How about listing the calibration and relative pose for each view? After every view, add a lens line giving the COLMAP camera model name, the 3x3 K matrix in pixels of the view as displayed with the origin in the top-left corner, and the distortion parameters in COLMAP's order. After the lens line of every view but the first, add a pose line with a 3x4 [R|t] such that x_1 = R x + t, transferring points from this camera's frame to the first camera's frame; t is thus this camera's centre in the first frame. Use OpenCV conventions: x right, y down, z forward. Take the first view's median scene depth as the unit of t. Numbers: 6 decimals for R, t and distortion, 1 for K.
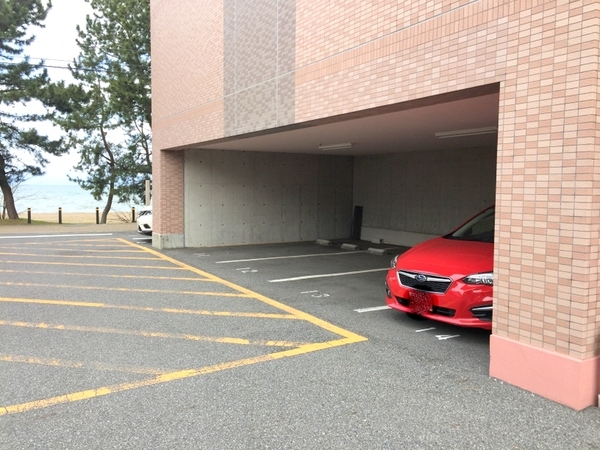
lens RADIAL K [[510.5, 0, 300.0], [0, 510.5, 225.0], [0, 0, 1]] dist [-0.001235, -0.003380]
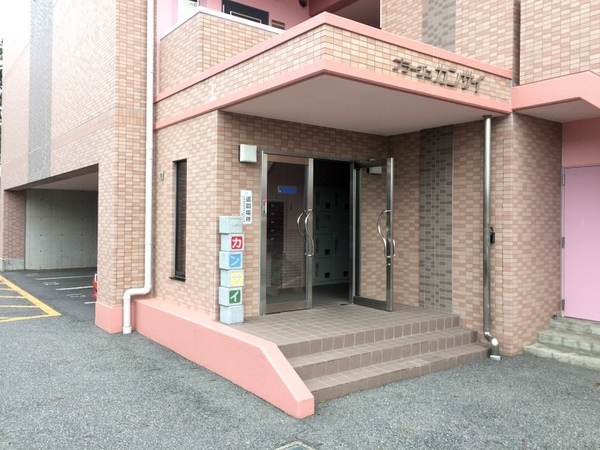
lens RADIAL K [[510.5, 0, 300.0], [0, 510.5, 225.0], [0, 0, 1]] dist [-0.001235, -0.003380]
pose [[0.992884, -0.002692, 0.119057, 0.160725], [0.010330, 0.997923, -0.063583, 0.012595], [-0.118638, 0.064361, 0.990849, -0.164662]]
